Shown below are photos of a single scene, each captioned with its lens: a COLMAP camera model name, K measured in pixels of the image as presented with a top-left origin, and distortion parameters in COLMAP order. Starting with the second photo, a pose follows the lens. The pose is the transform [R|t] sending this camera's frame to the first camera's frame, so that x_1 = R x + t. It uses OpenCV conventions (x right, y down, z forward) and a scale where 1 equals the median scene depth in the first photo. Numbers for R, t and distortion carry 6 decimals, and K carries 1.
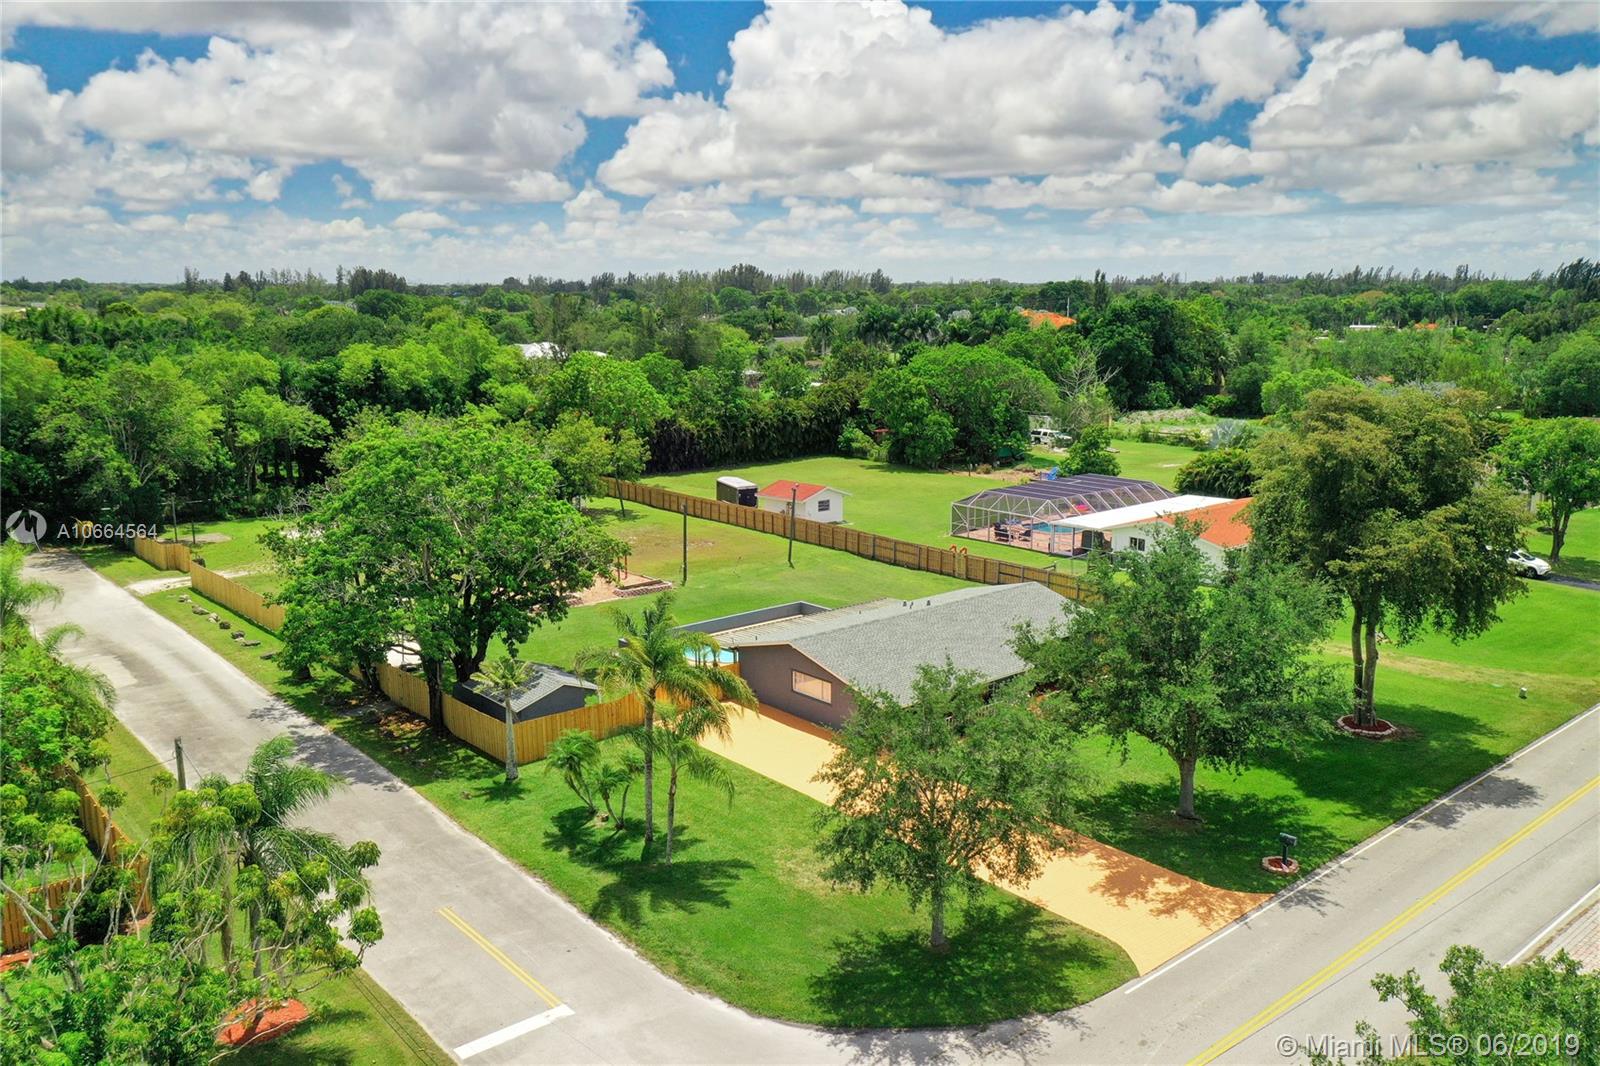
lens RADIAL K [[1273.1, 0, 806.1], [0, 1273.1, 528.3], [0, 0, 1]] dist [0.012717, -0.009119]
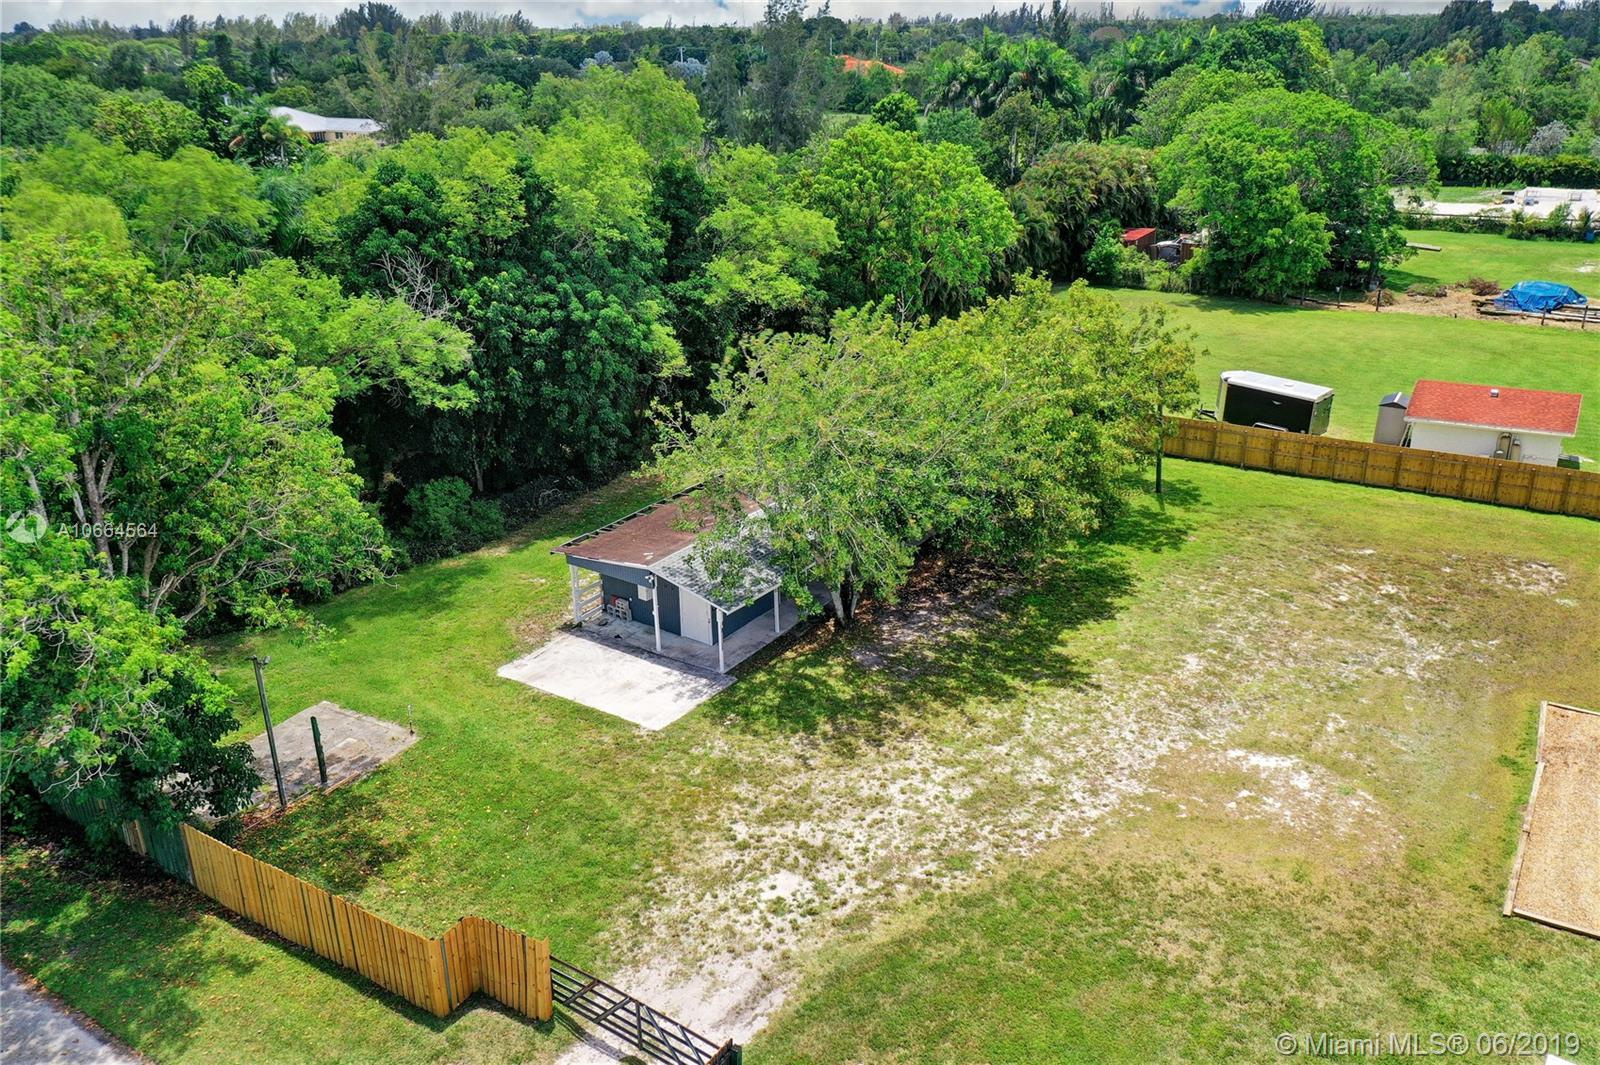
lens RADIAL K [[1273.1, 0, 810.3], [0, 1273.1, 539.5], [0, 0, 1]] dist [0.012717, -0.009119]
pose [[0.952481, -0.123498, 0.278438, -0.462002], [0.068690, 0.977659, 0.198655, -0.108707], [-0.296751, -0.170089, 0.939685, 0.694956]]
